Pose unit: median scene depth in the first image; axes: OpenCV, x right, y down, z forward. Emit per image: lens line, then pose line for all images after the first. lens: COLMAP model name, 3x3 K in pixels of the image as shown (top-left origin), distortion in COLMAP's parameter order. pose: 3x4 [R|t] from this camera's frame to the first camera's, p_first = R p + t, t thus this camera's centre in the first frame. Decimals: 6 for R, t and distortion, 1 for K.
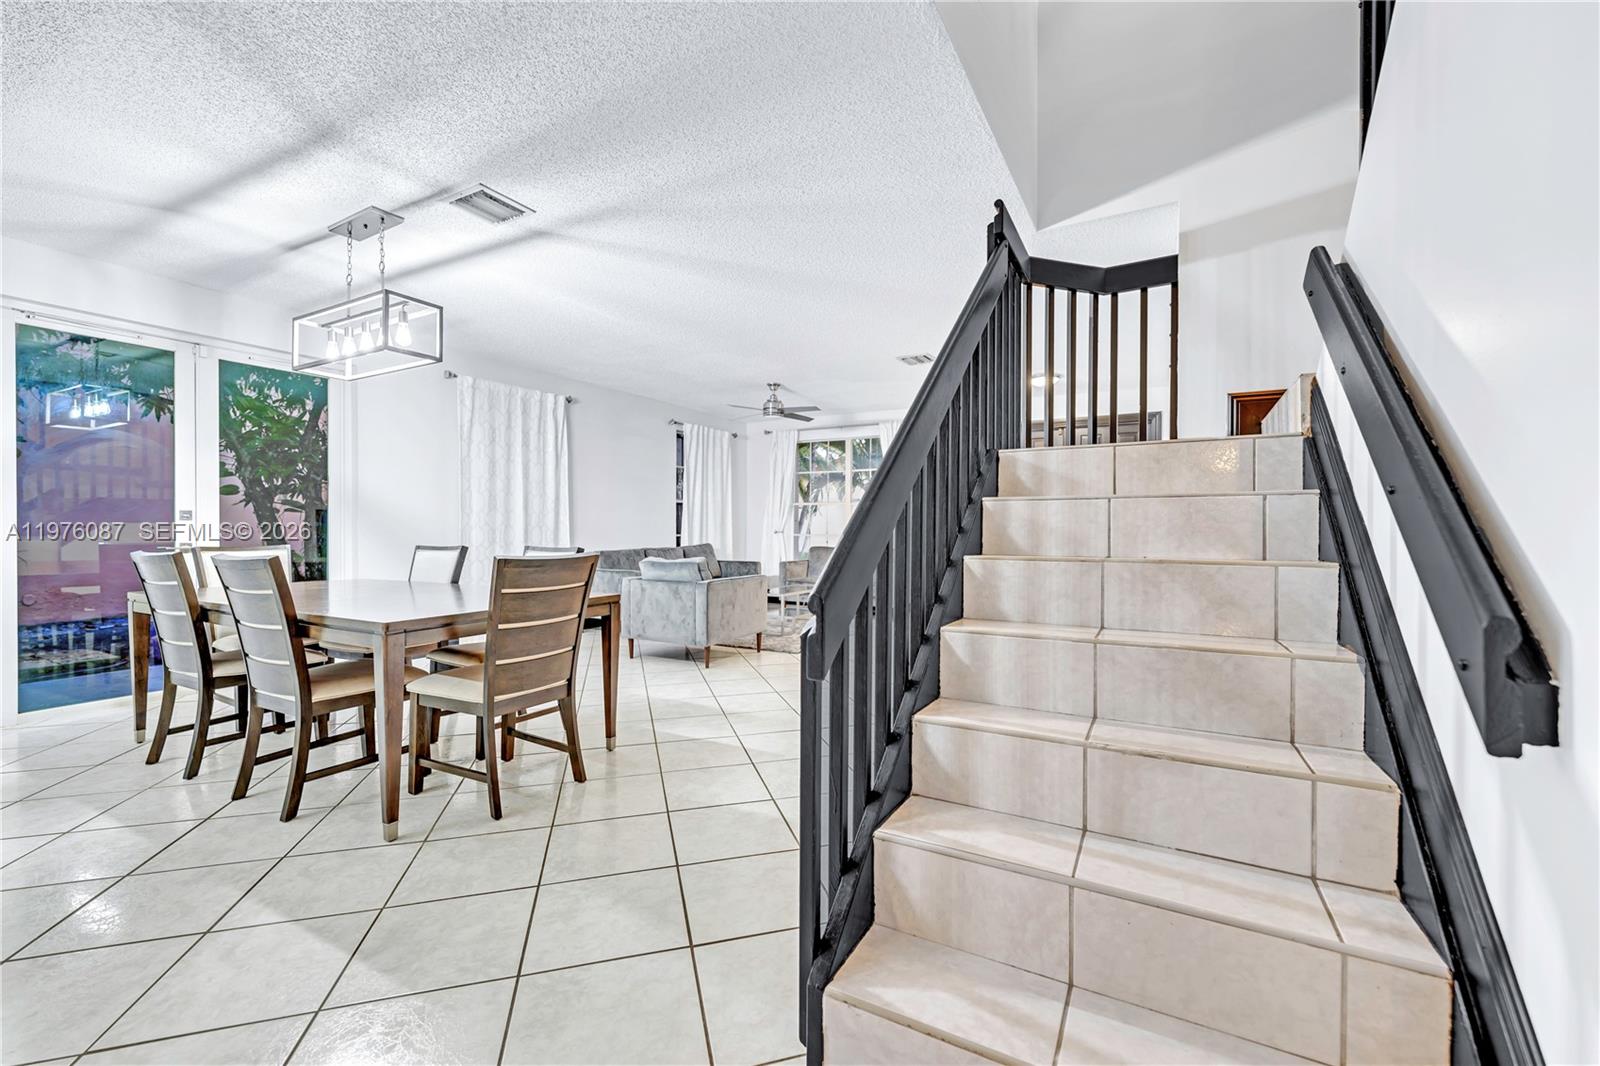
lens RADIAL K [[651.7, 0, 799.7], [0, 651.7, 531.0], [0, 0, 1]] dist [-0.001969, -0.000297]
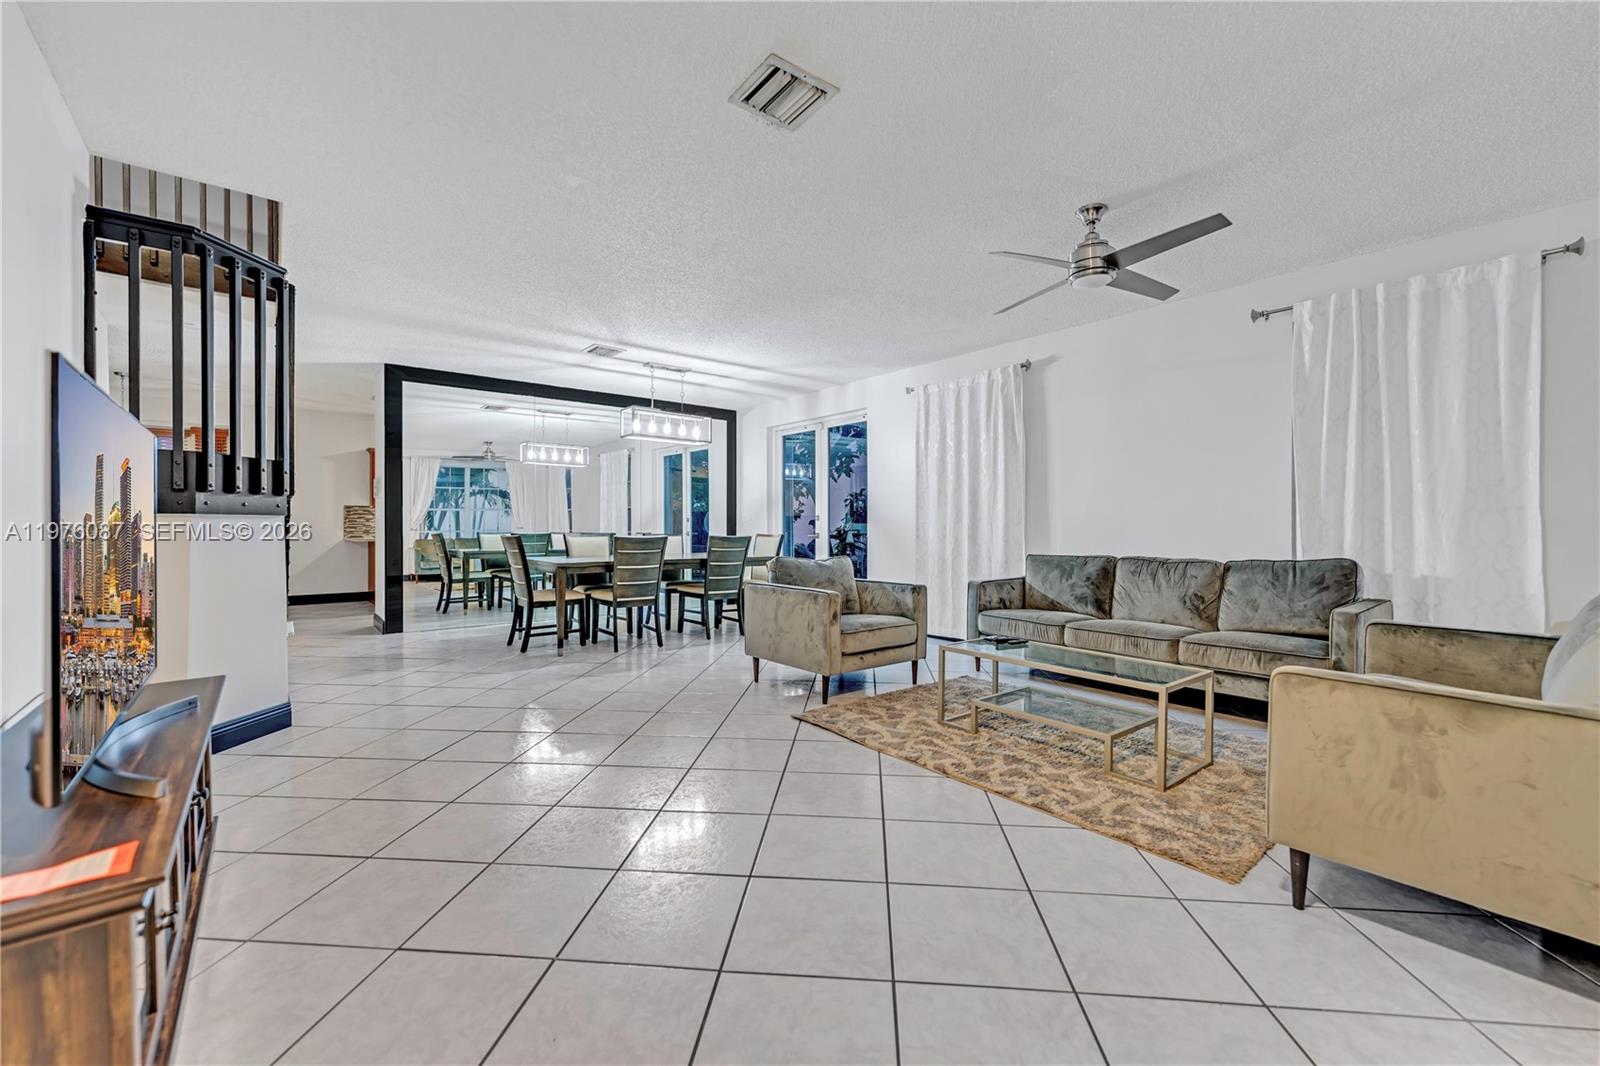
lens RADIAL K [[654.9, 0, 796.1], [0, 654.9, 531.4], [0, 0, 1]] dist [-0.001693, -0.000056]
pose [[-0.379082, -0.002202, -0.925361, 0.907043], [-0.007260, 0.999973, 0.000595, 0.011682], [0.925335, 0.006943, -0.379088, 1.925050]]
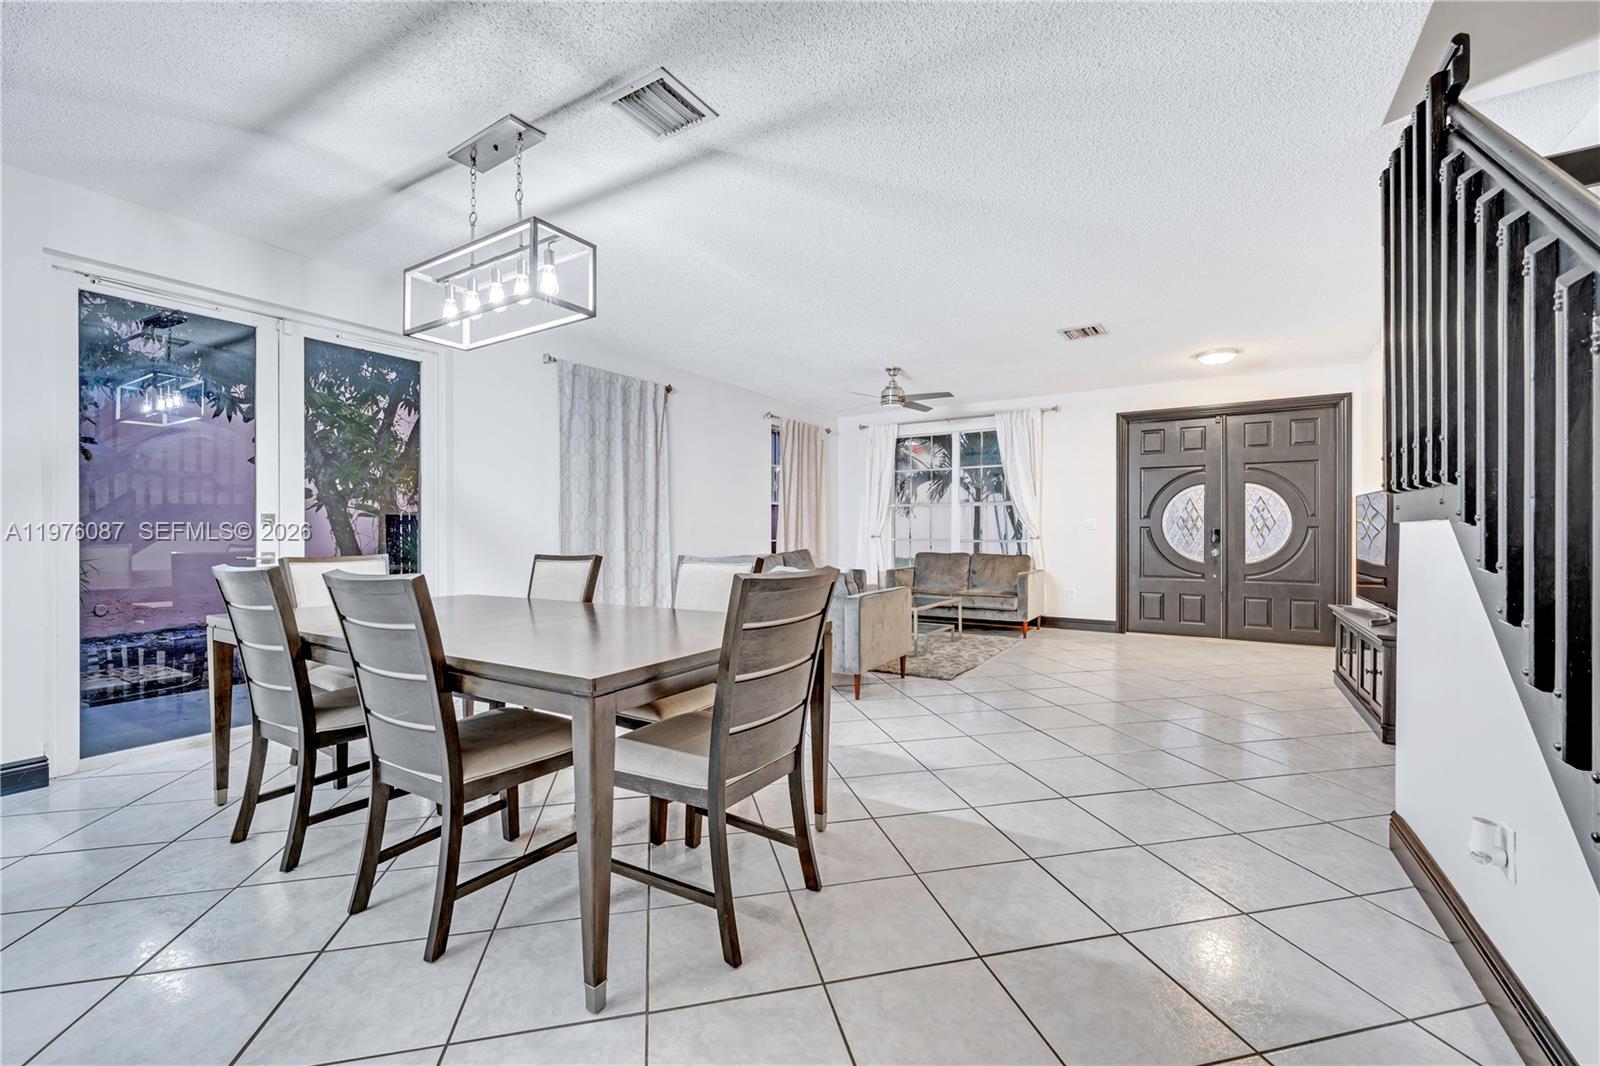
lens RADIAL K [[654.9, 0, 796.1], [0, 654.9, 531.4], [0, 0, 1]] dist [-0.001693, -0.000056]
pose [[0.998304, -0.004519, -0.058040, -0.242183], [0.004156, 0.999971, -0.006372, -0.000658], [0.058067, 0.006120, 0.998294, 0.219415]]
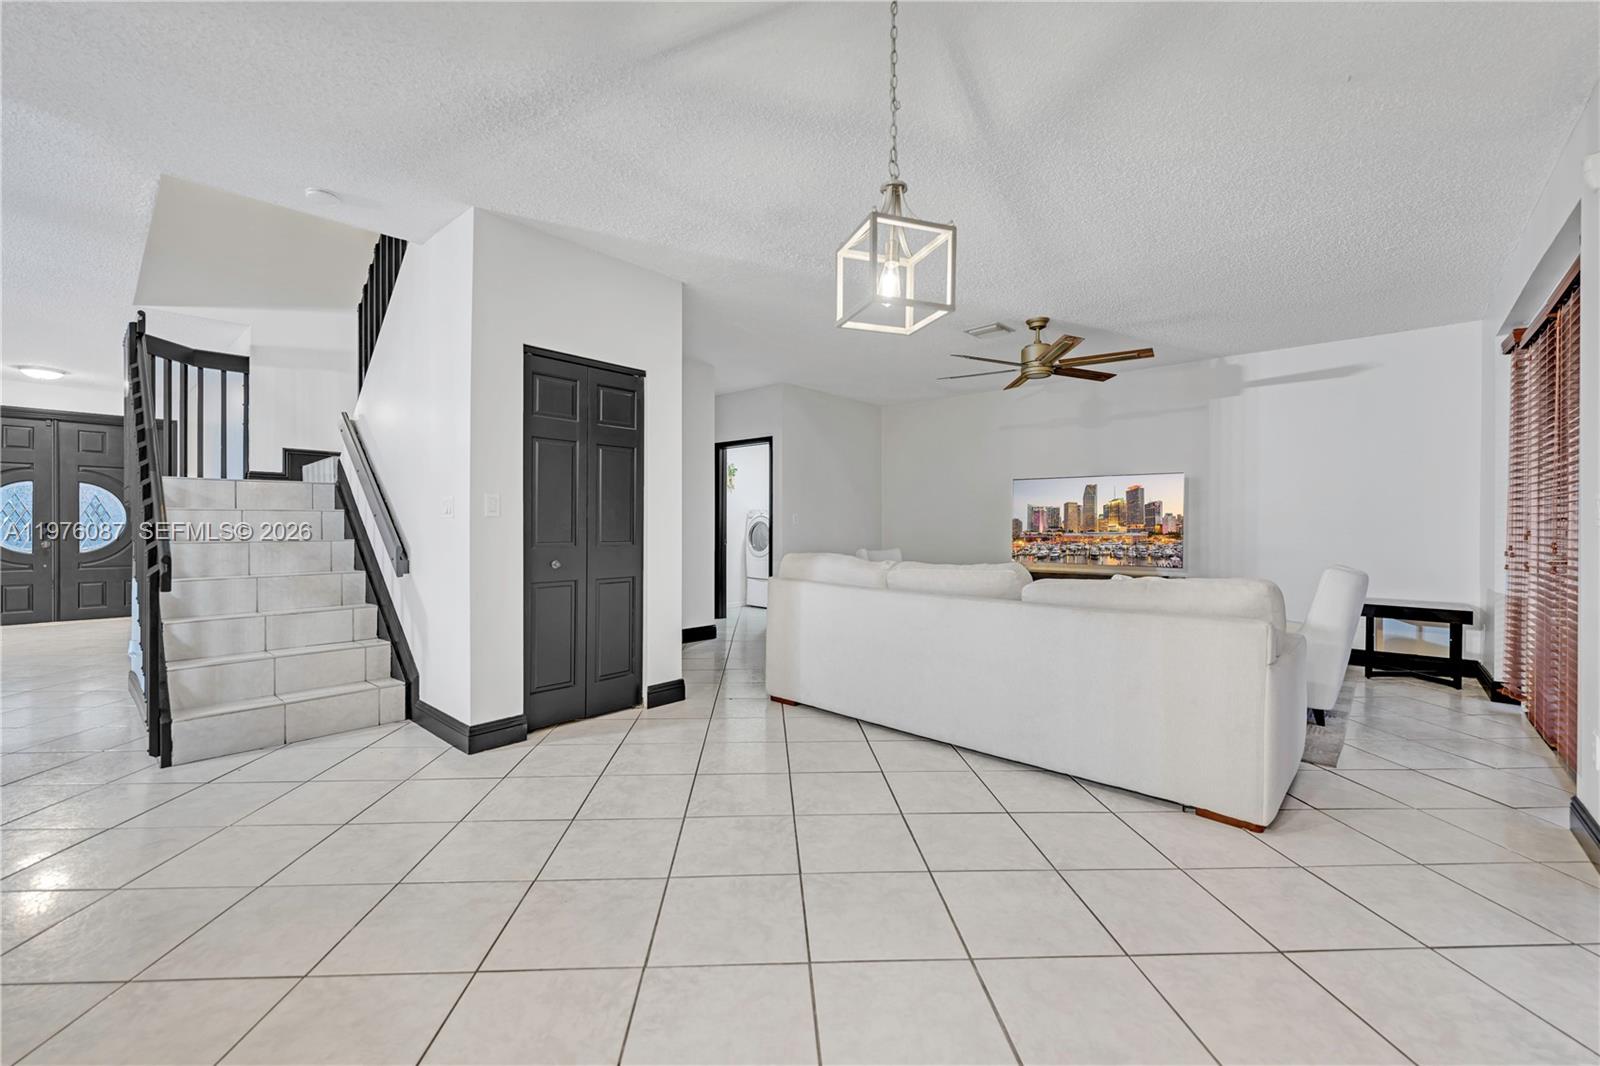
lens RADIAL K [[654.9, 0, 796.1], [0, 654.9, 531.4], [0, 0, 1]] dist [-0.001693, -0.000056]
pose [[0.230393, -0.011734, 0.973027, -0.609603], [0.002902, 0.999931, 0.011371, -0.003657], [-0.973093, 0.000204, 0.230411, -0.615014]]
